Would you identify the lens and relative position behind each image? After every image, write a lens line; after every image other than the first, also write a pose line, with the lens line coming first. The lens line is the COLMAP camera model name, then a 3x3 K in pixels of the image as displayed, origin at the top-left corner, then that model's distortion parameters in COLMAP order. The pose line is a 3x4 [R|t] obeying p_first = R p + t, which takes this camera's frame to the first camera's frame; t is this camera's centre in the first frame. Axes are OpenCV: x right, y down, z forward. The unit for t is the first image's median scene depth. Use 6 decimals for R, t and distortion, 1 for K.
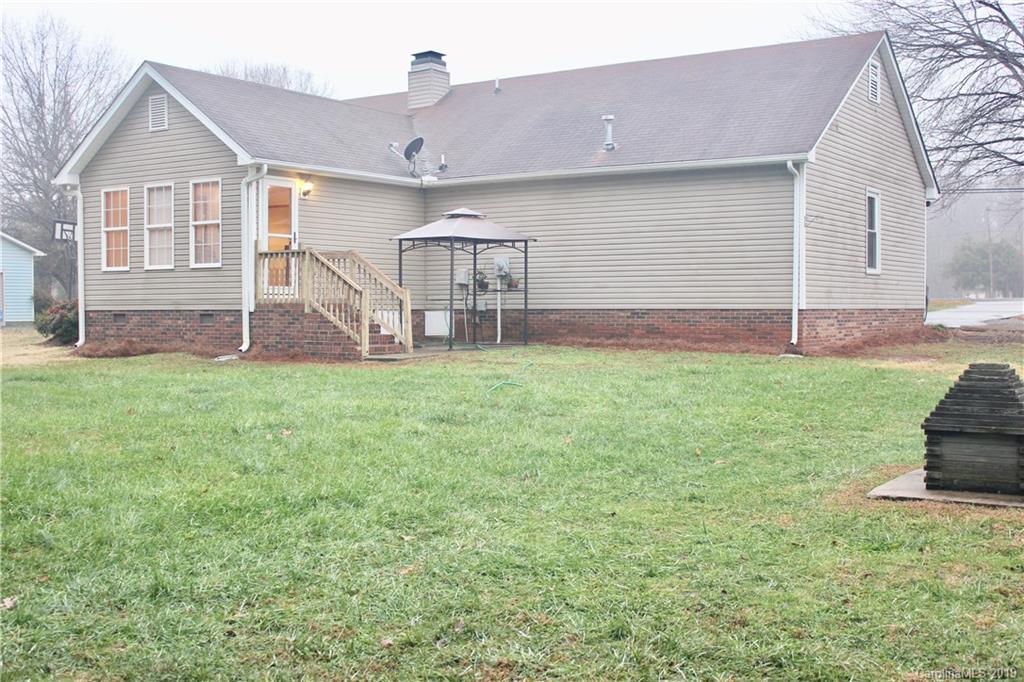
lens RADIAL K [[1183.7, 0, 512.0], [0, 1183.7, 341.0], [0, 0, 1]] dist [-0.019515, -0.019302]
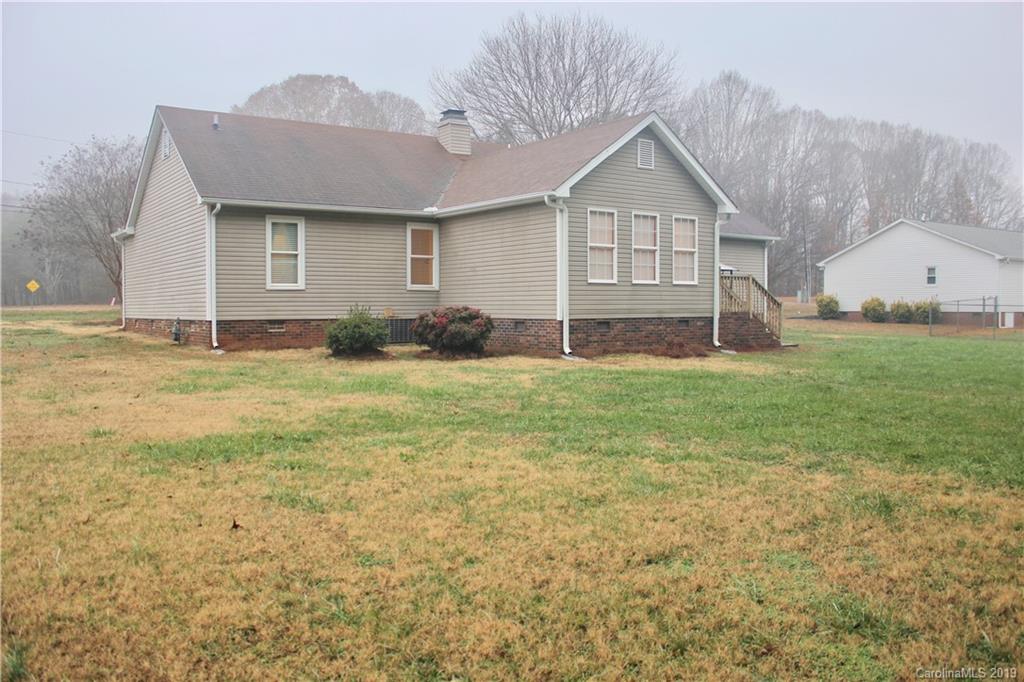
lens RADIAL K [[849.3, 0, 512.0], [0, 849.3, 341.0], [0, 0, 1]] dist [-0.156329, 0.125070]
pose [[0.362653, -0.031831, 0.931380, -1.136825], [0.034214, 0.999197, 0.020827, -0.024836], [-0.931296, 0.024314, 0.363451, 0.806338]]
